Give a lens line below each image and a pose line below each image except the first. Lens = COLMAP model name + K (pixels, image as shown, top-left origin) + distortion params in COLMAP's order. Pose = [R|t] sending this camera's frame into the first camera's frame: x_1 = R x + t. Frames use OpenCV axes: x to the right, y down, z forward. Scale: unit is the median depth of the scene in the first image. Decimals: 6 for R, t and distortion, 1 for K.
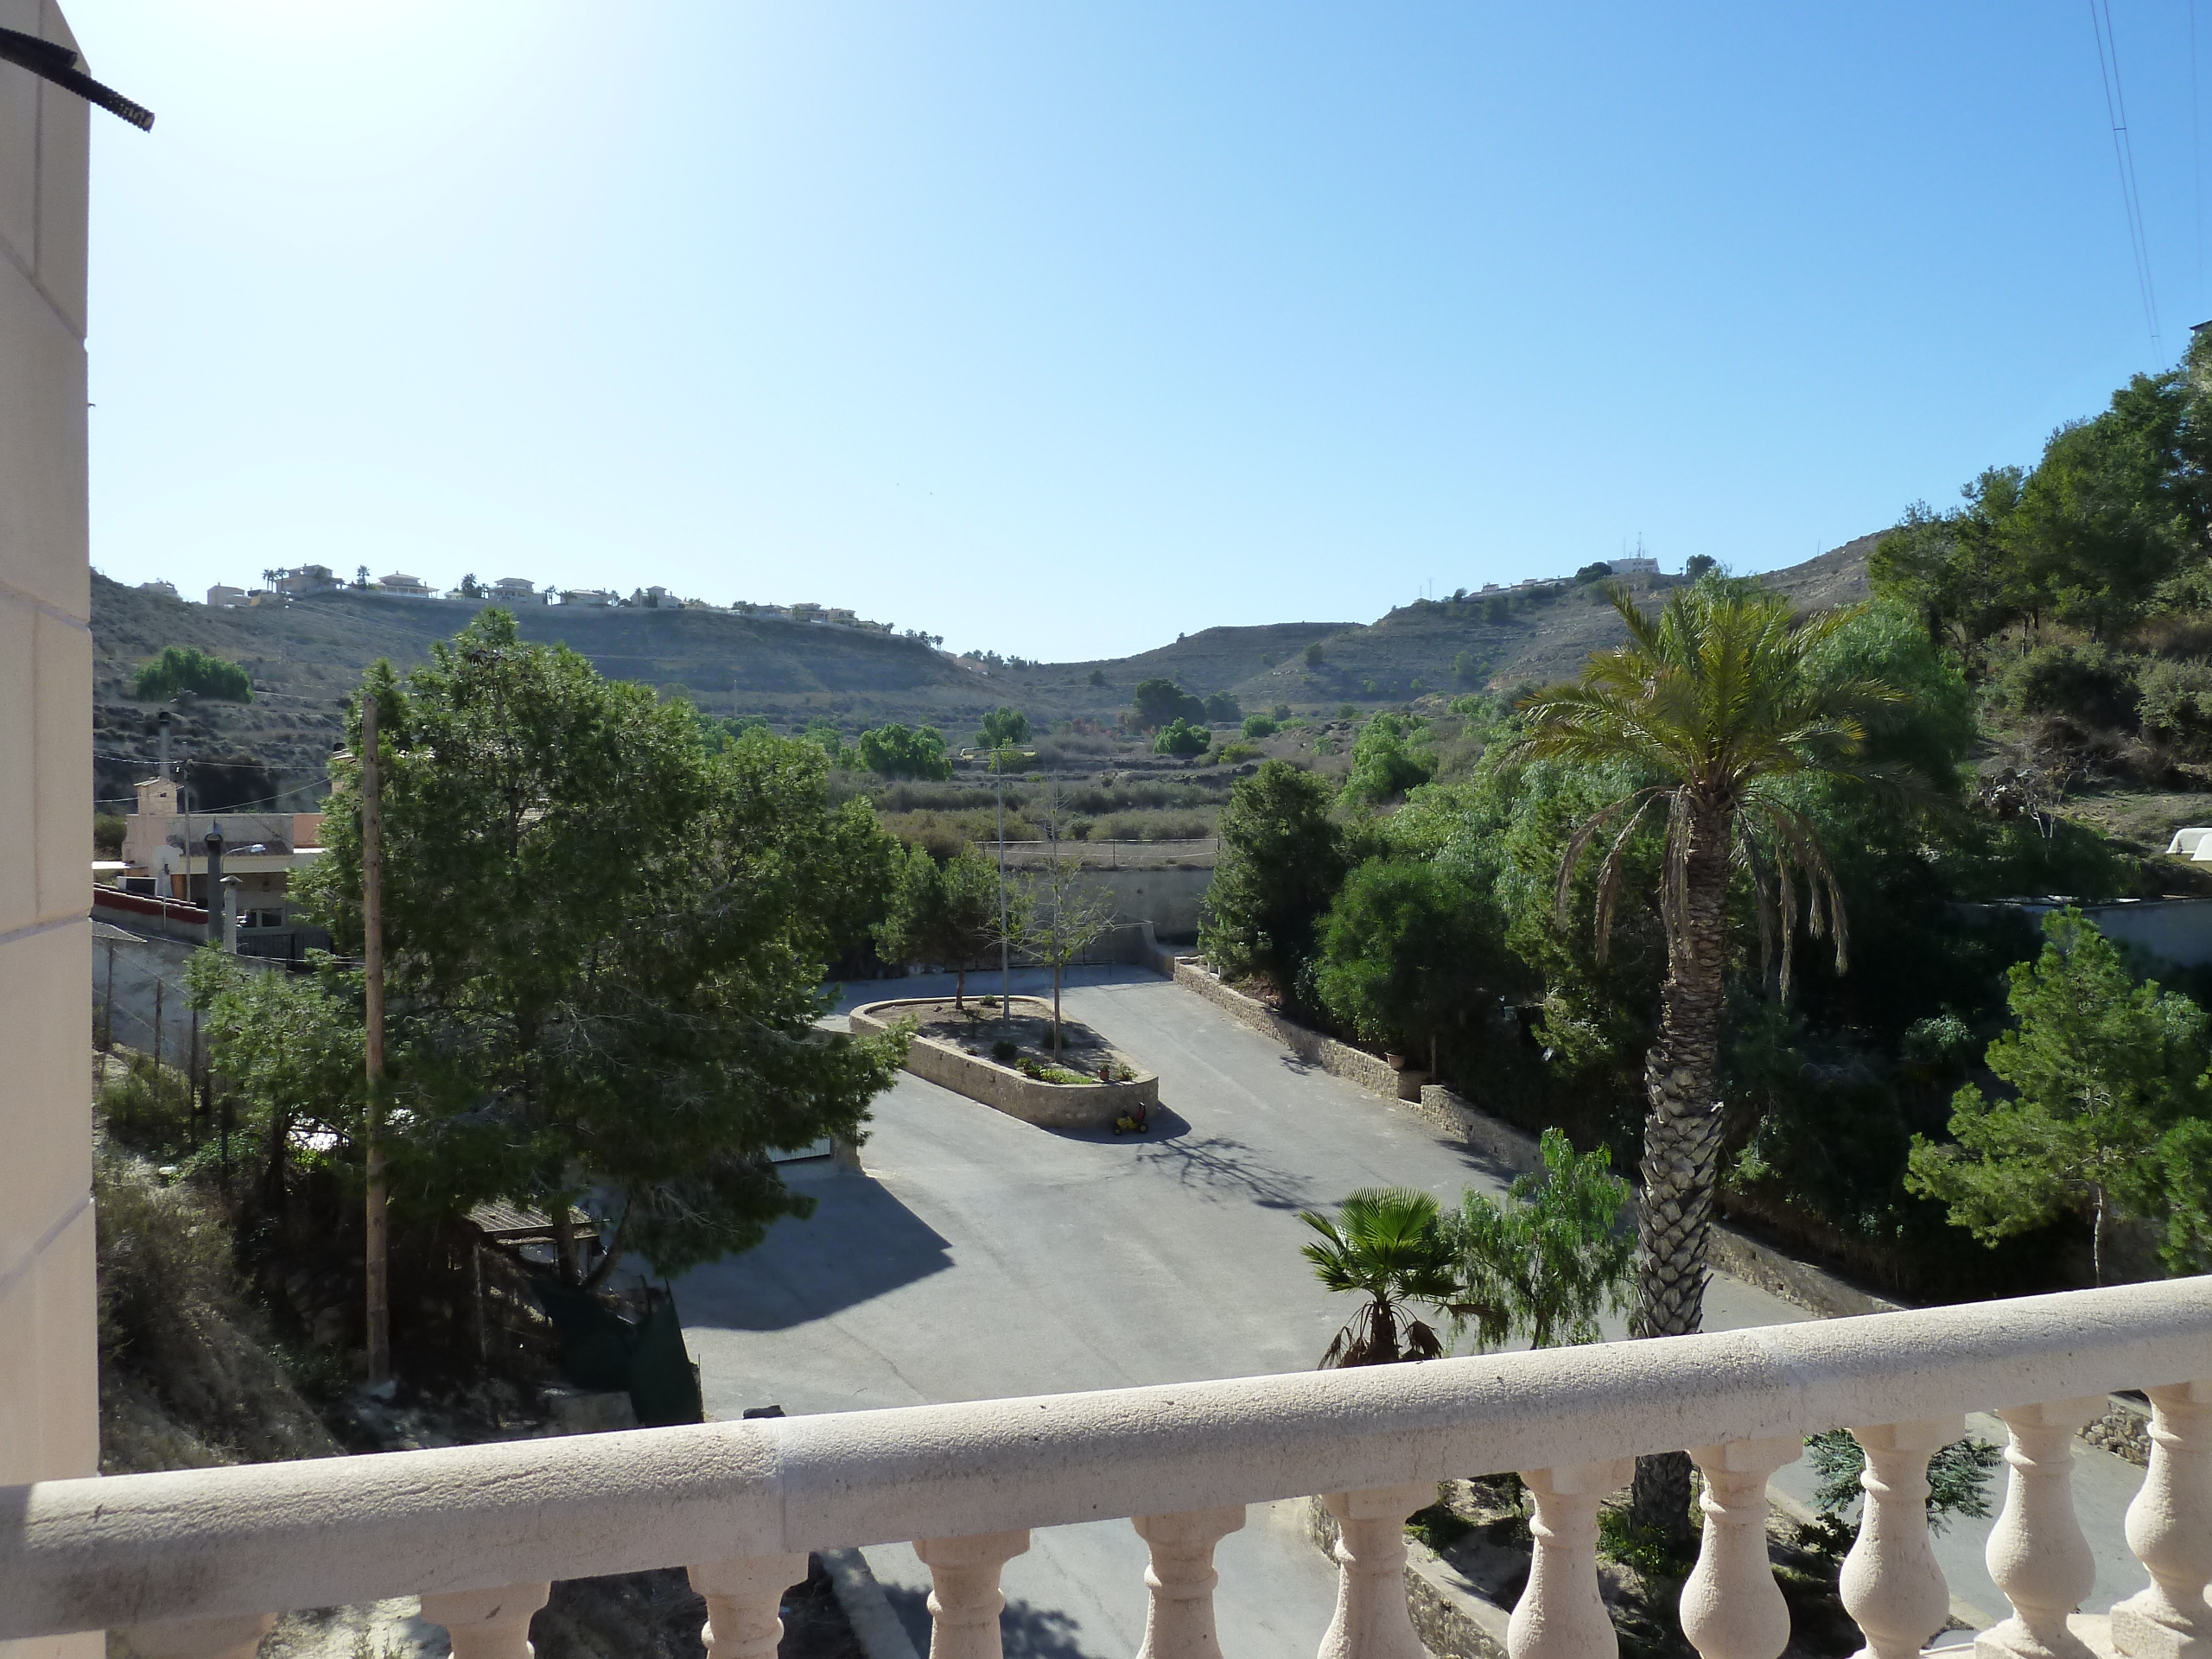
lens RADIAL K [[1648.6, 0, 1106.0], [0, 1648.6, 829.5], [0, 0, 1]] dist [-0.029894, 0.000249]
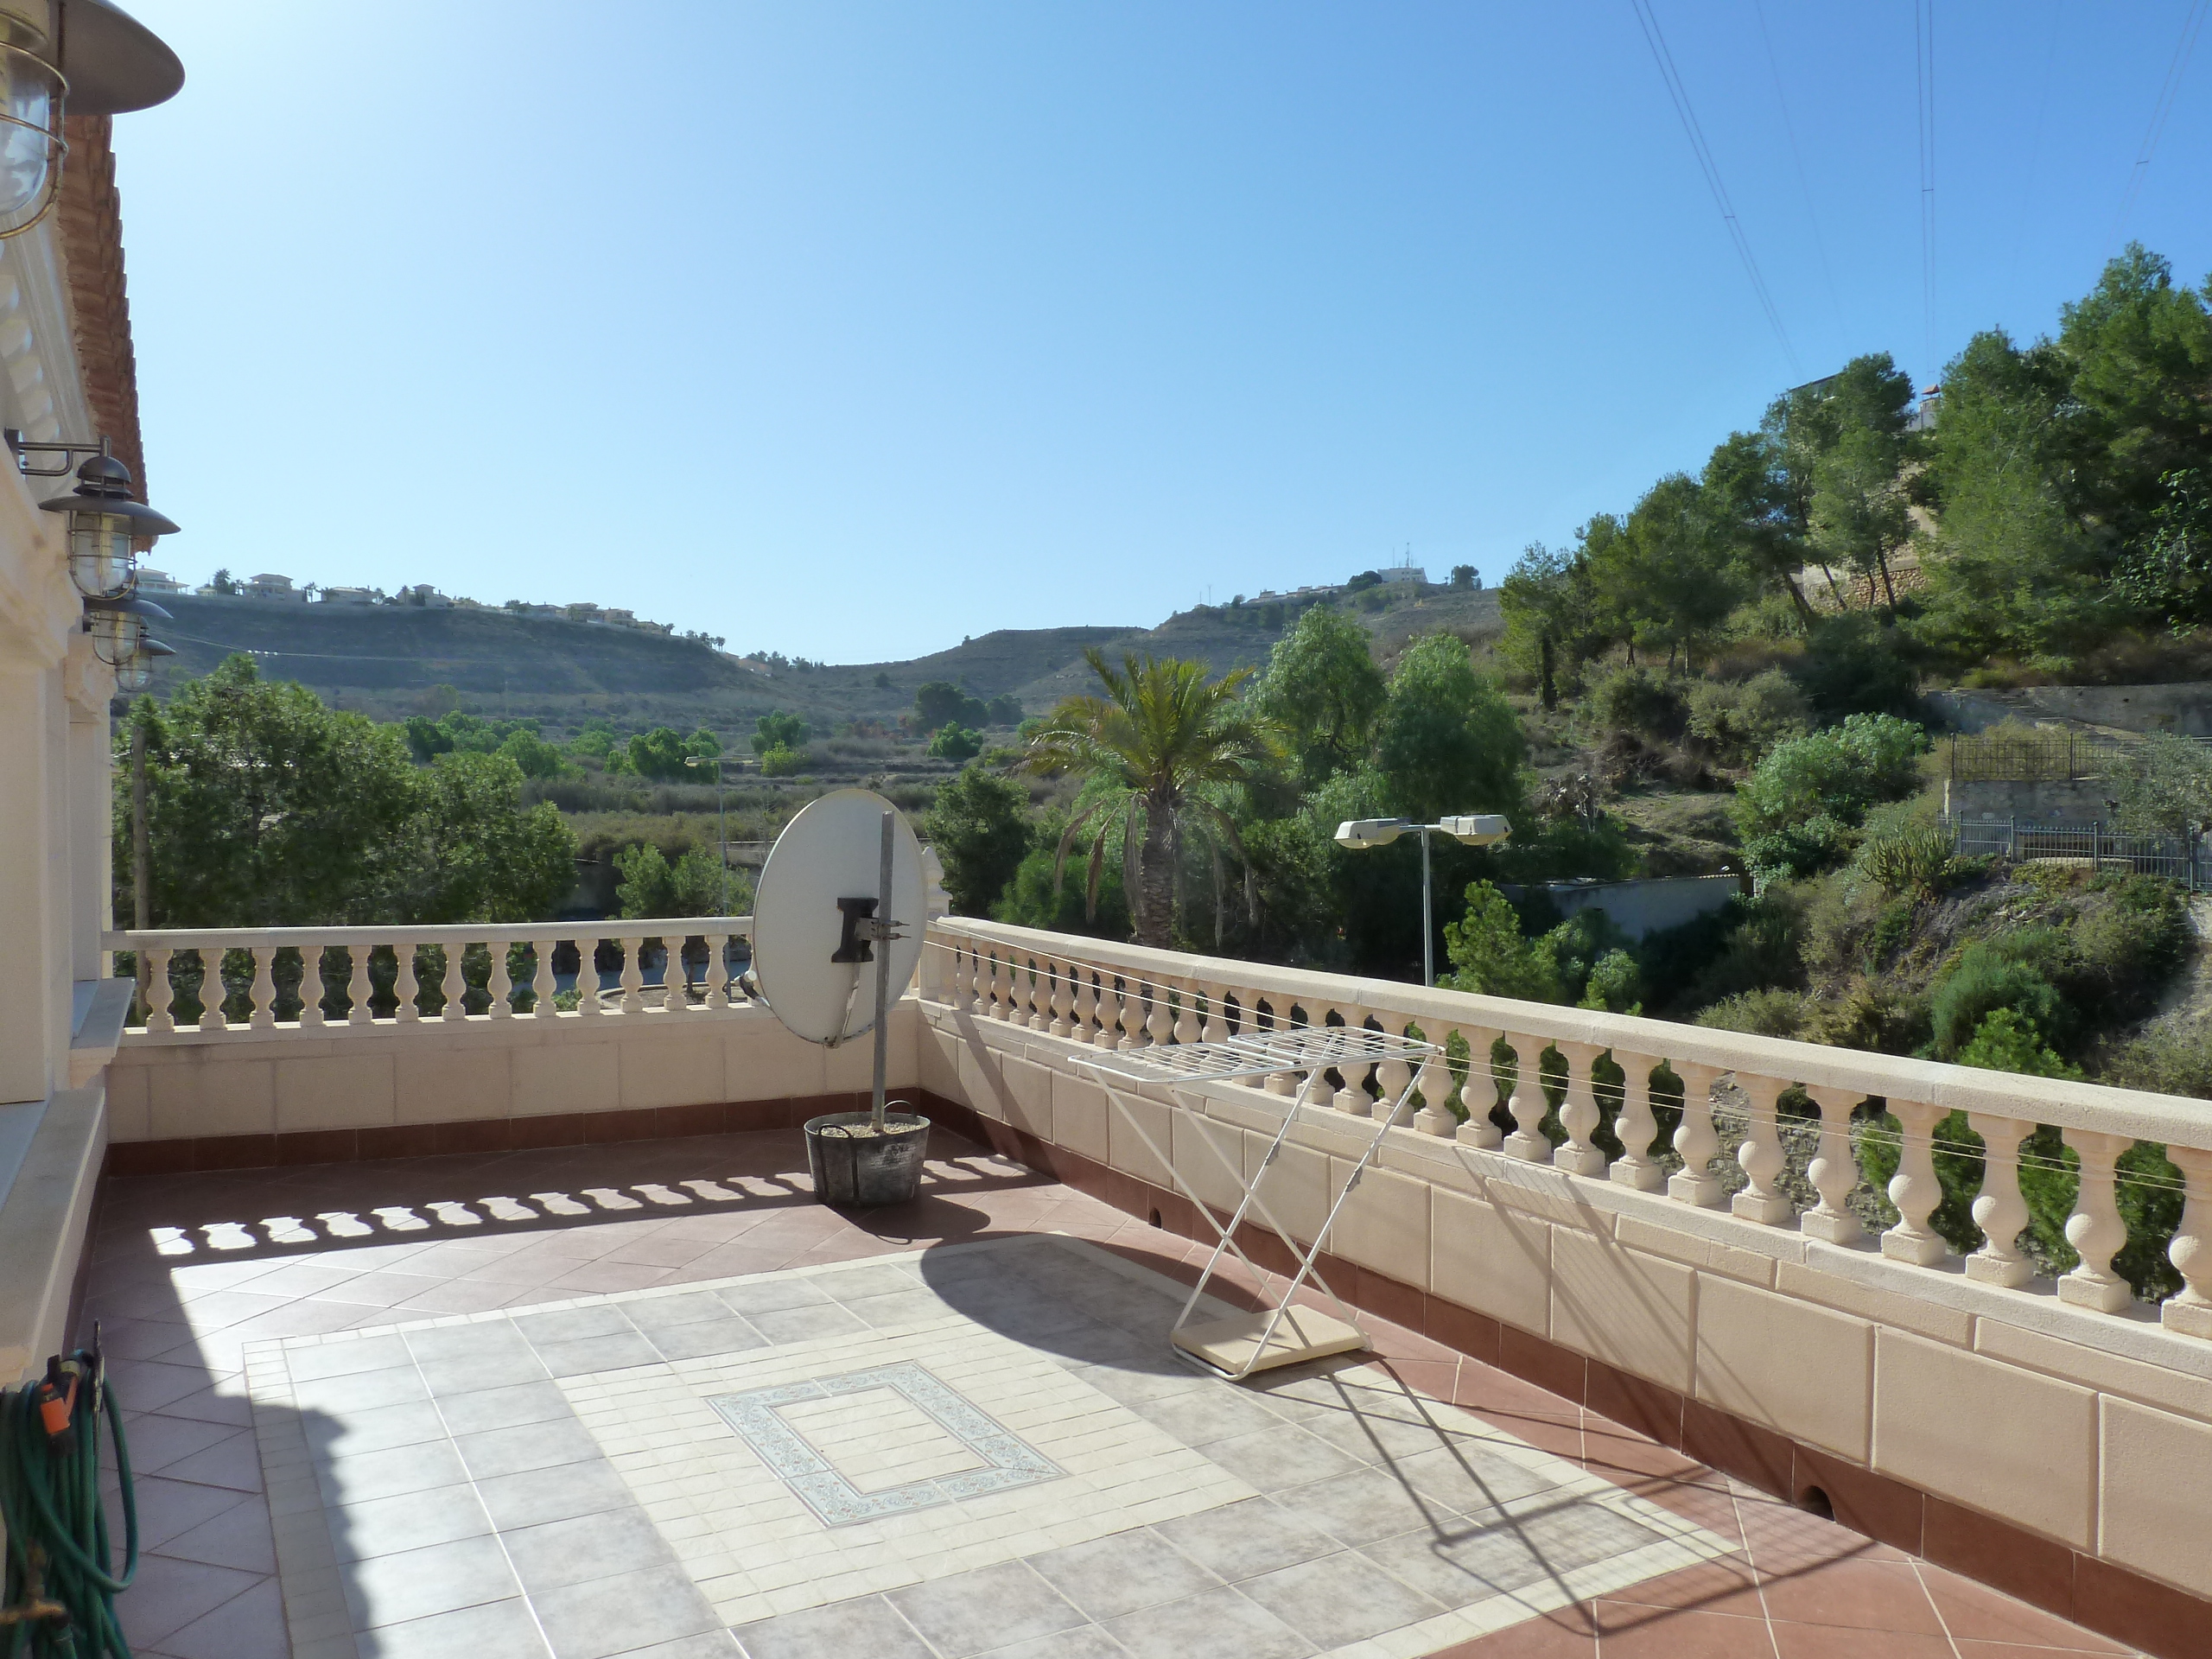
lens RADIAL K [[1638.8, 0, 1106.0], [0, 1638.8, 829.5], [0, 0, 1]] dist [-0.034981, -0.000871]
pose [[0.991759, -0.006167, 0.127966, 0.010908], [0.006275, 0.999980, -0.000440, 0.000430], [-0.127961, 0.001239, 0.991778, -0.027375]]
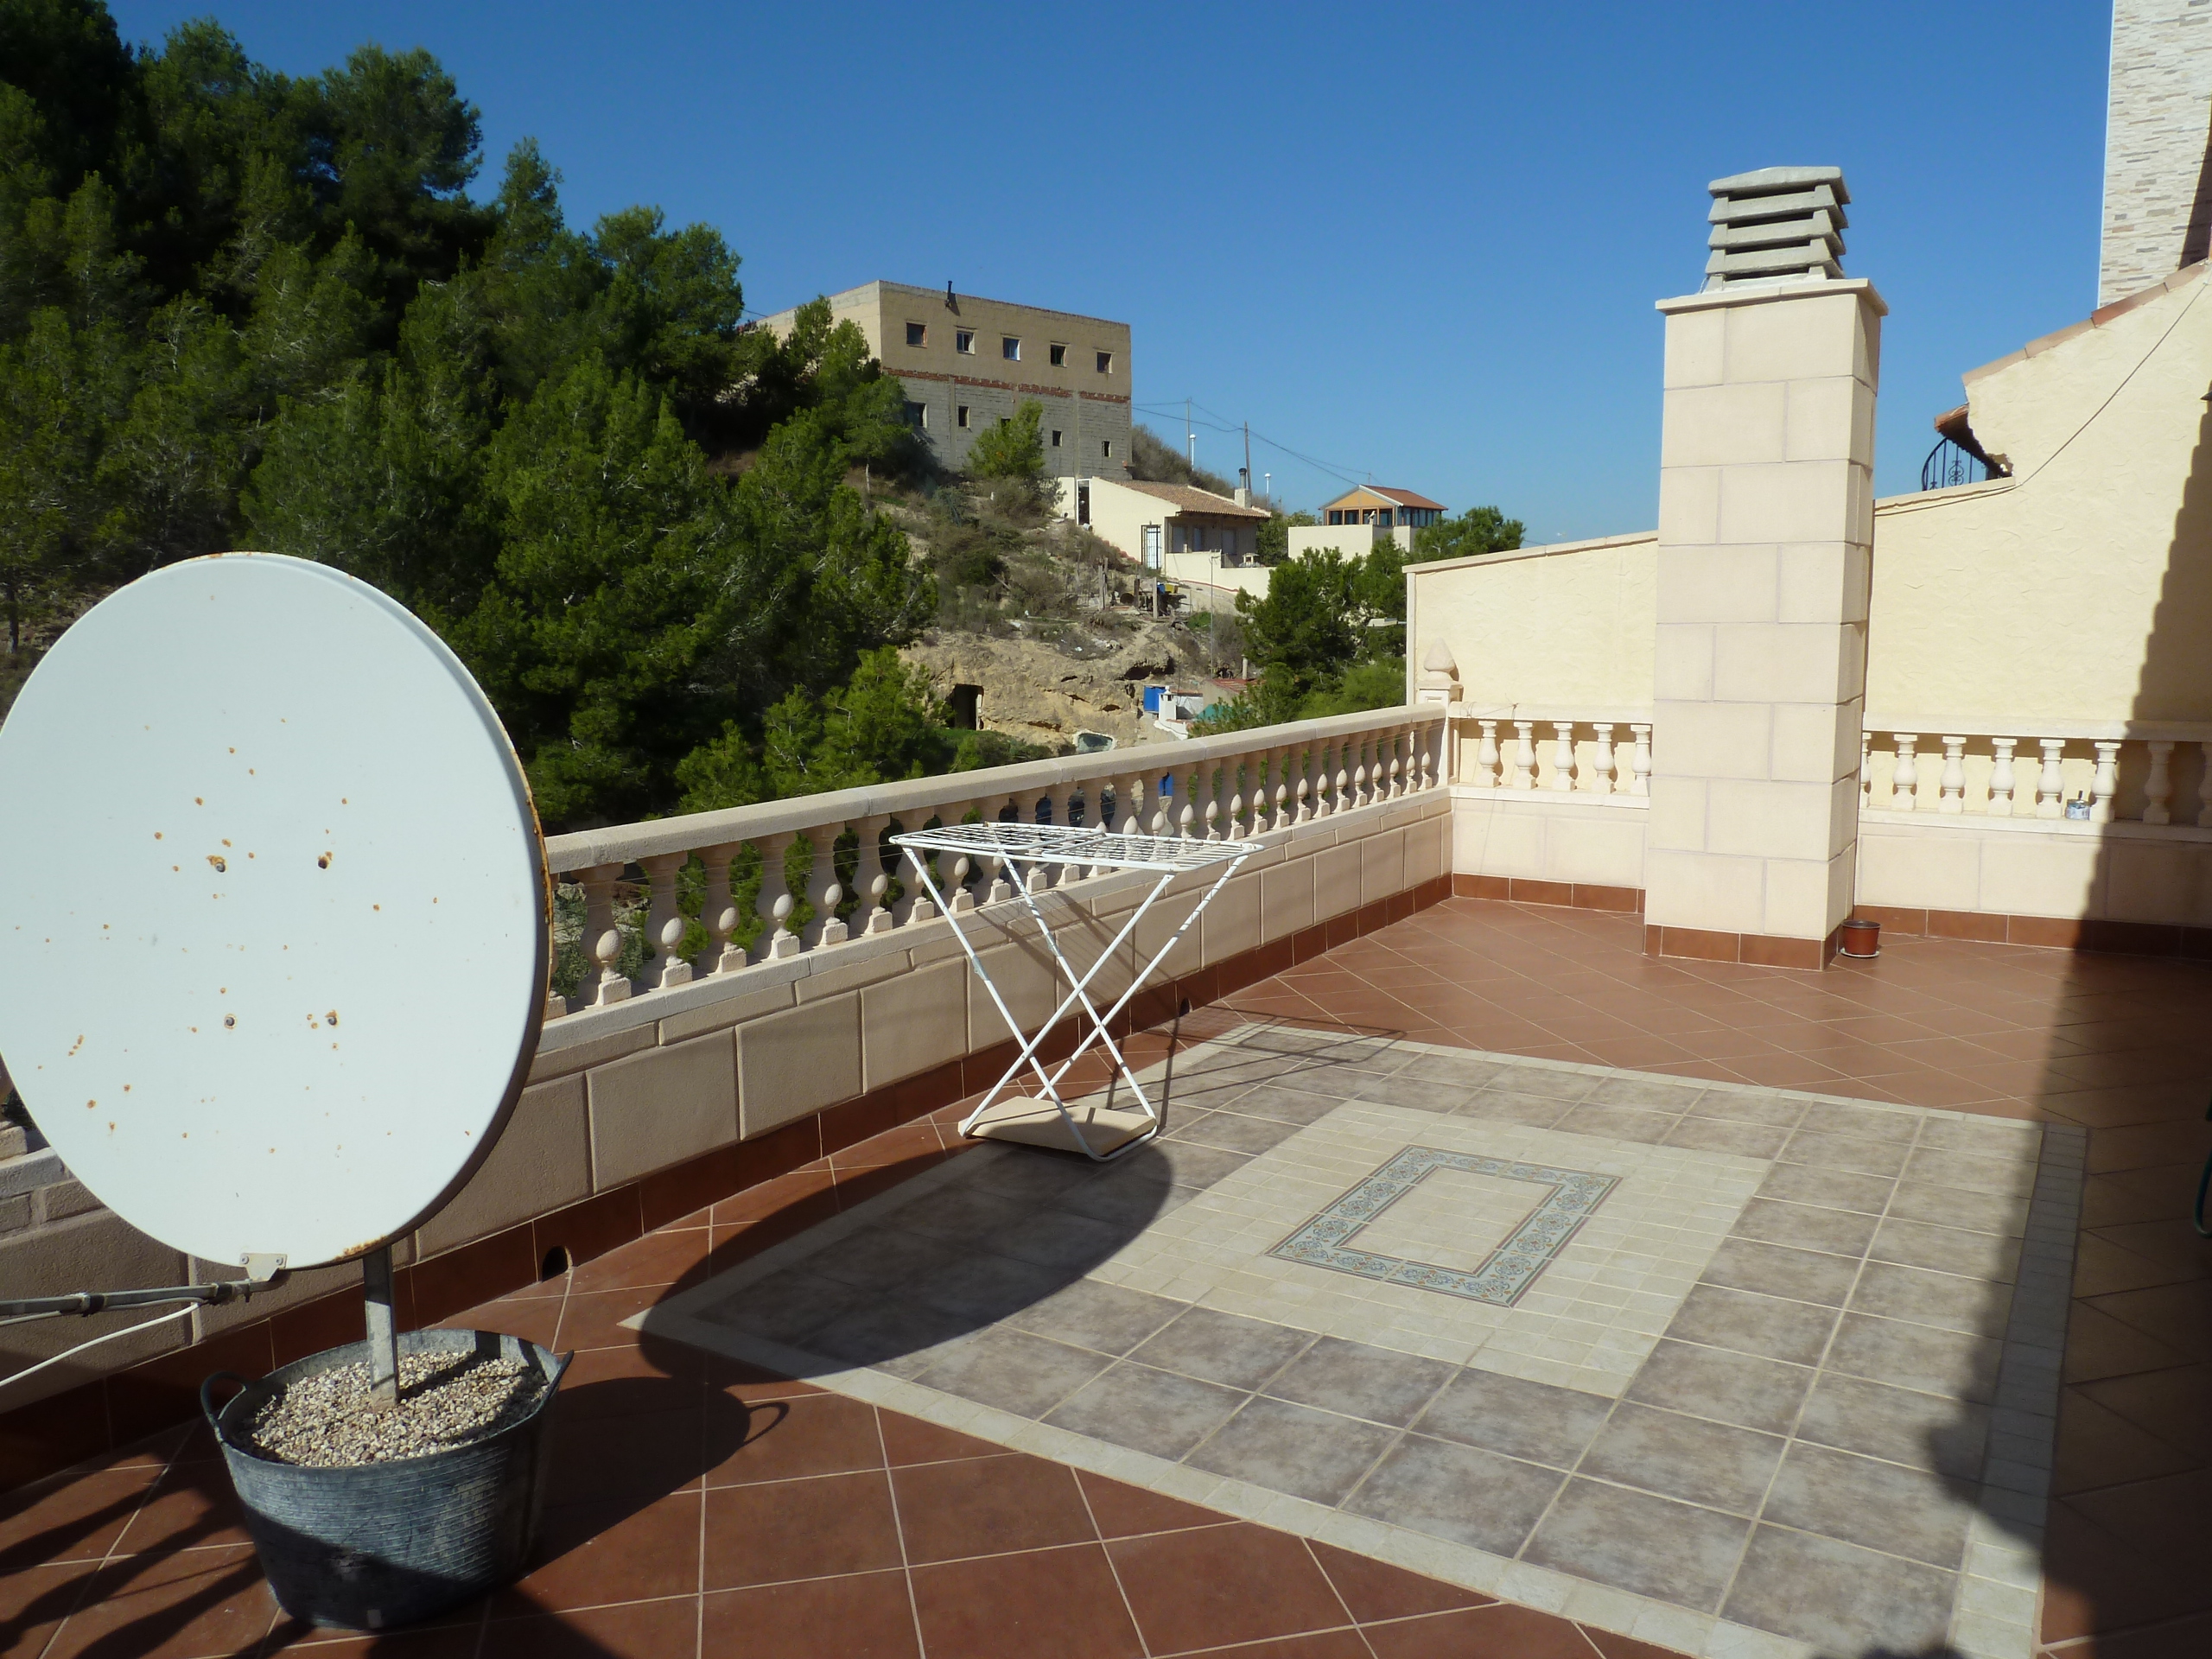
lens RADIAL K [[1648.6, 0, 1106.0], [0, 1648.6, 829.5], [0, 0, 1]] dist [-0.029894, 0.000249]
pose [[-0.568659, -0.107211, 0.815557, -0.072051], [0.029487, 0.988176, 0.150463, -0.002832], [-0.822045, 0.109611, -0.558773, 0.177965]]
